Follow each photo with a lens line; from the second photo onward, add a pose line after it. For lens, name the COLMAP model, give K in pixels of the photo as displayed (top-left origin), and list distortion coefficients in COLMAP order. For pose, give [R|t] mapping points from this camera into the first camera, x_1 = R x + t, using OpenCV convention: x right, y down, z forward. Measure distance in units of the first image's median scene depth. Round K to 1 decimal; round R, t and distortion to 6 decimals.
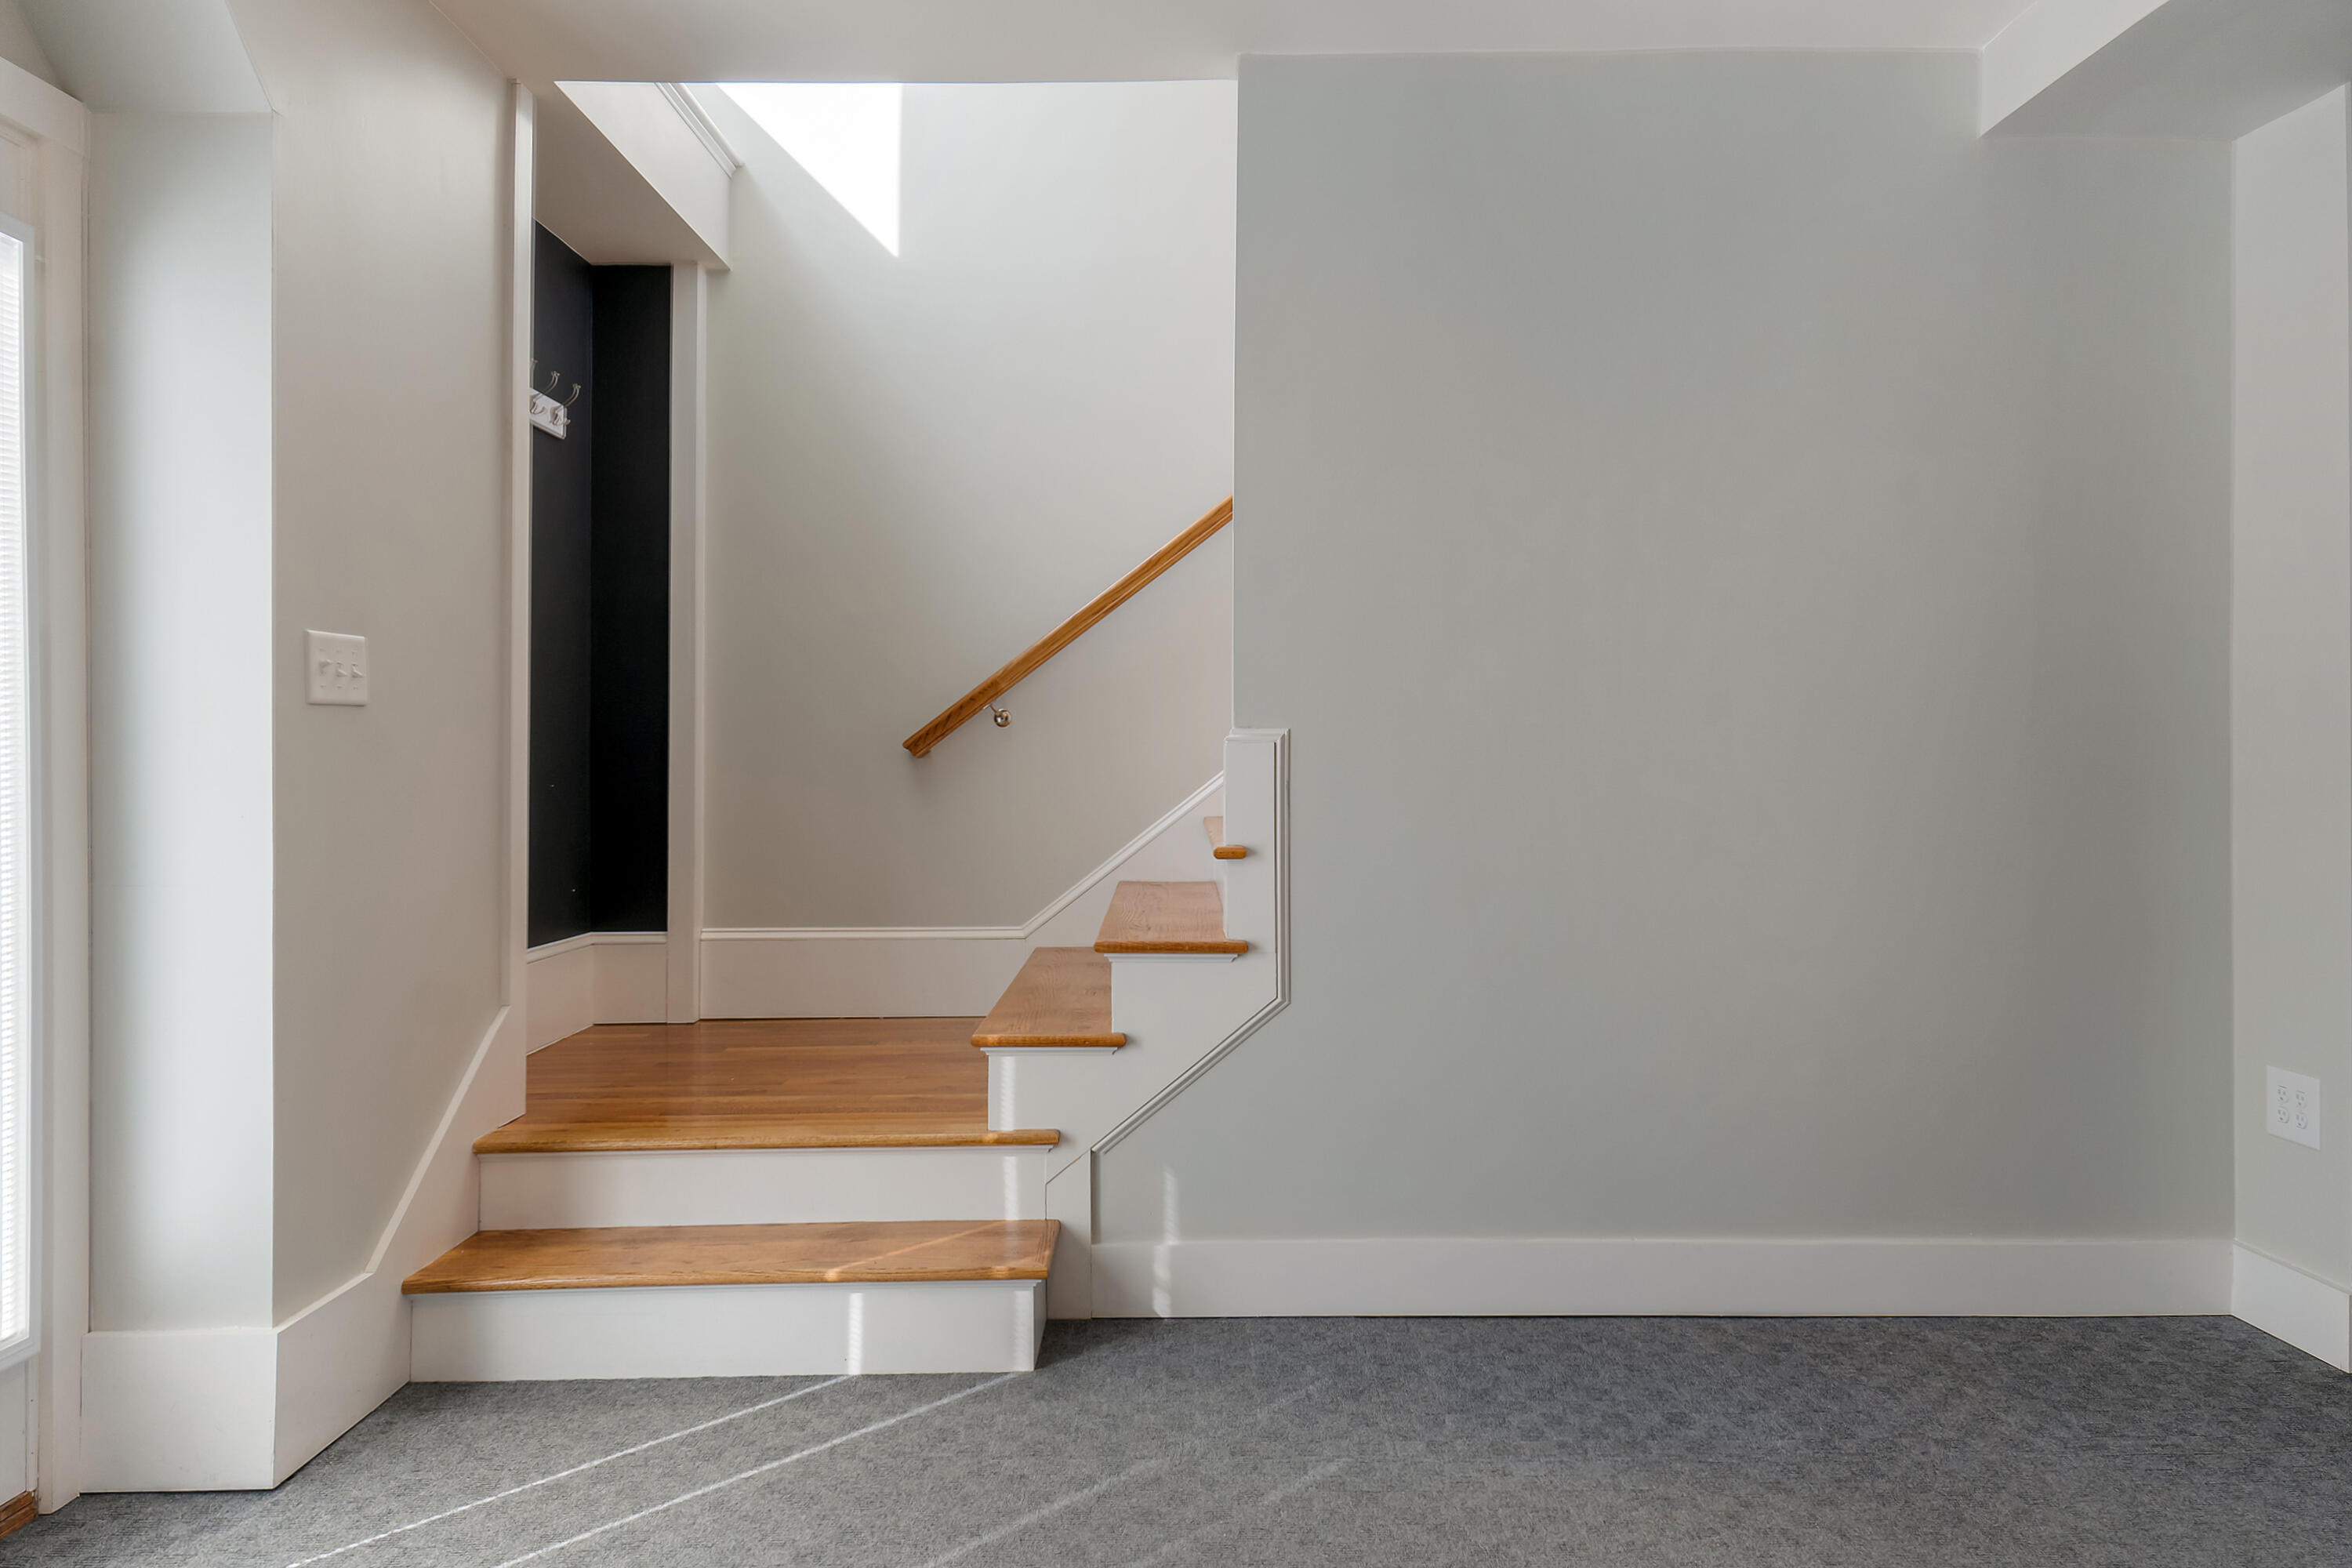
lens RADIAL K [[1595.3, 0, 1187.4], [0, 1595.3, 760.3], [0, 0, 1]] dist [0.114203, -0.089950]
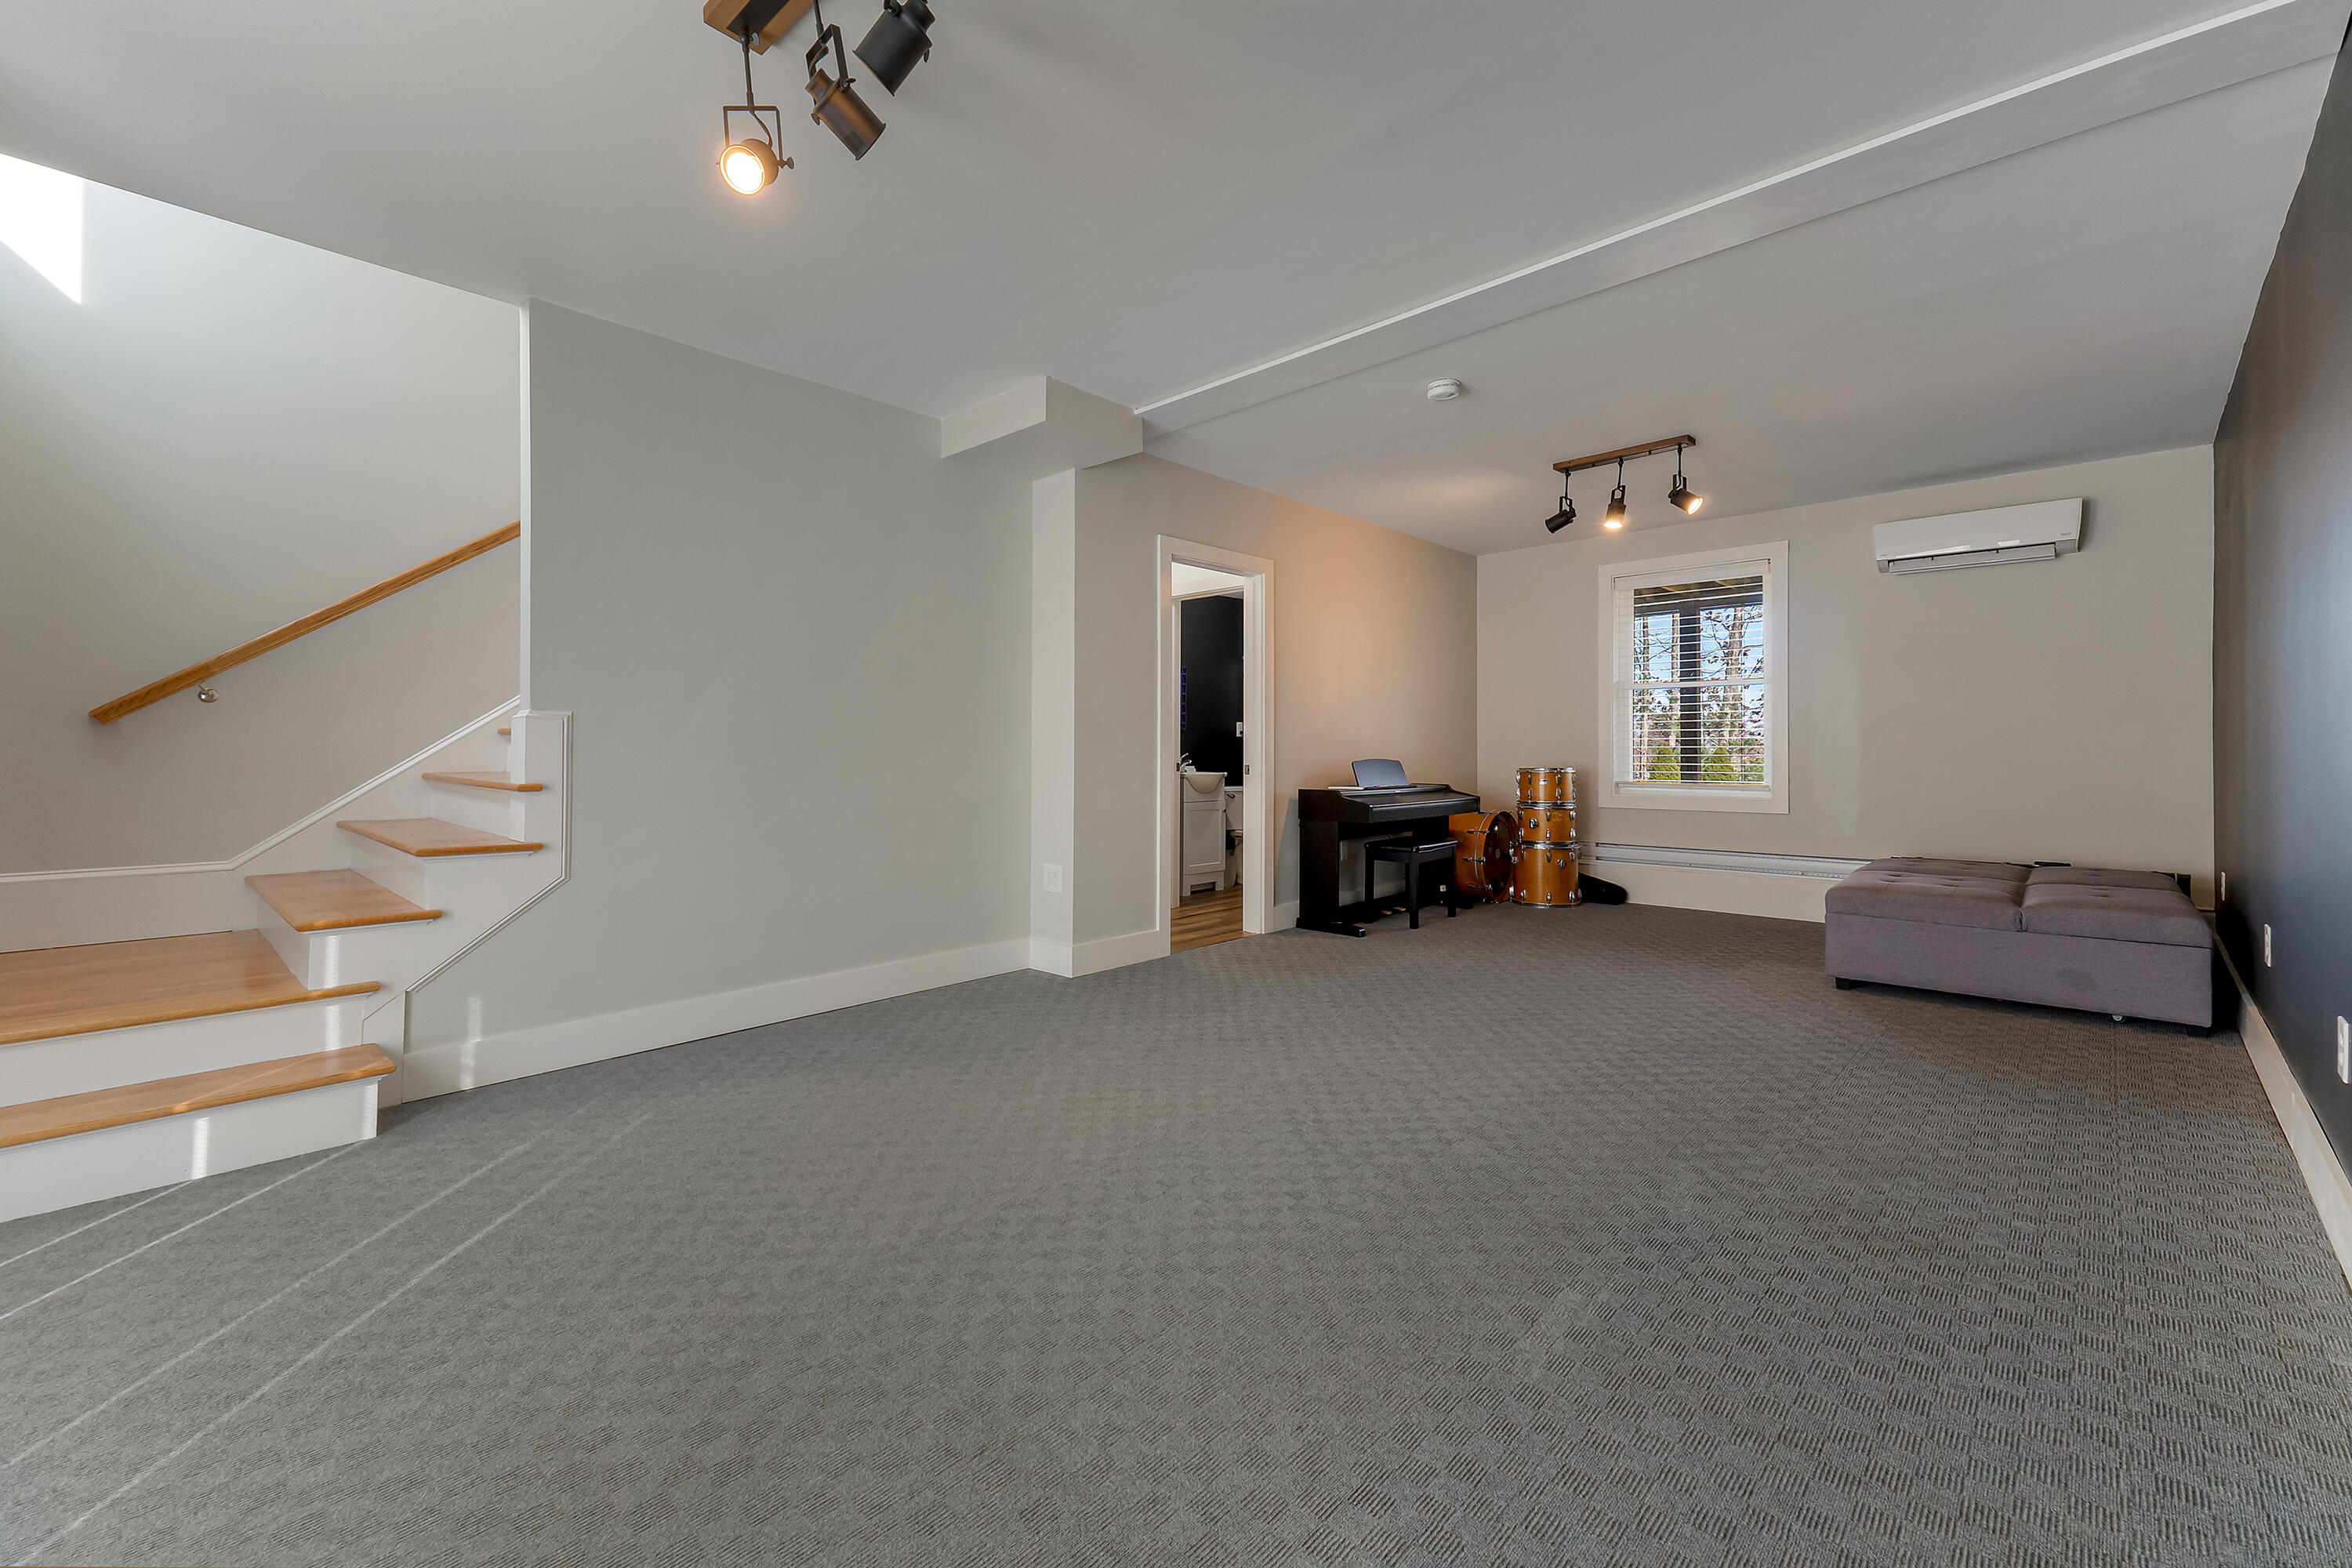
lens RADIAL K [[969.8, 0, 1170.2], [0, 969.8, 770.3], [0, 0, 1]] dist [0.031796, -0.000094]
pose [[0.719040, -0.007438, 0.694929, -0.201793], [-0.011090, 0.999693, 0.022174, 0.010917], [-0.694880, -0.023651, 0.718736, -0.157841]]
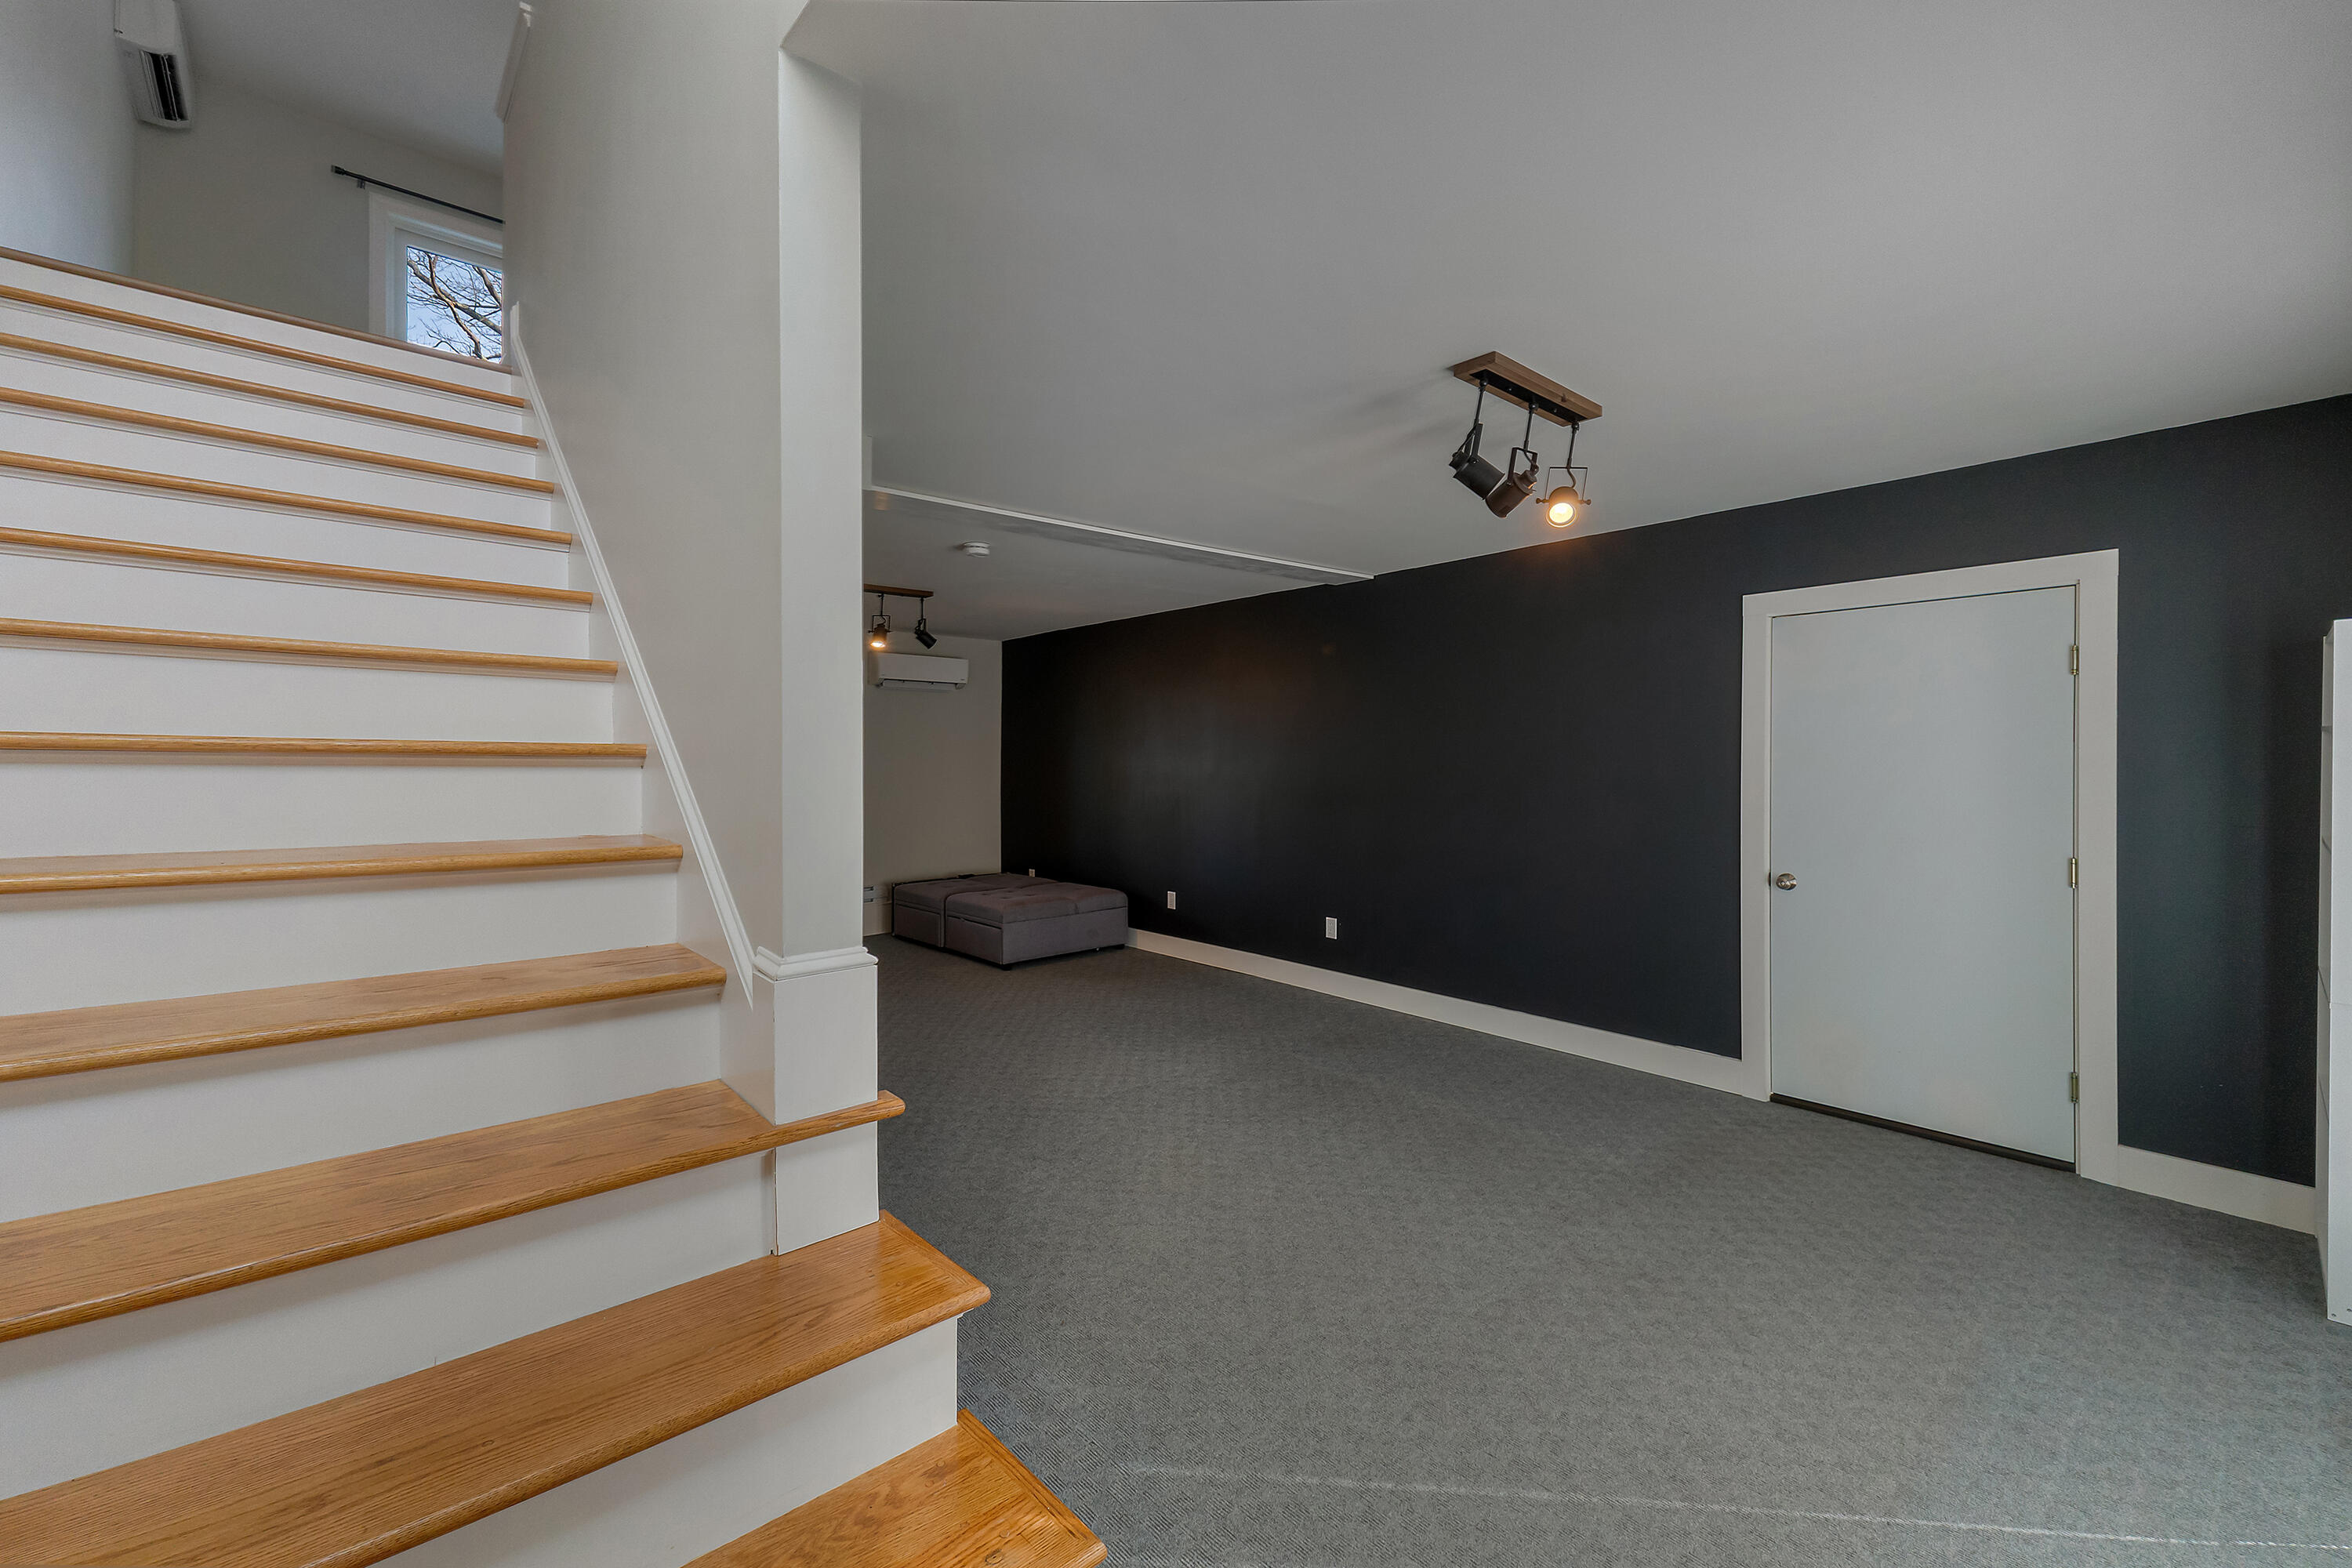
lens RADIAL K [[969.8, 0, 1170.2], [0, 969.8, 770.3], [0, 0, 1]] dist [0.031796, -0.000094]
pose [[-0.630144, -0.000396, 0.776478, -0.412443], [0.000299, 1.000000, 0.000752, -0.088336], [-0.776478, 0.000706, -0.630144, 1.035828]]
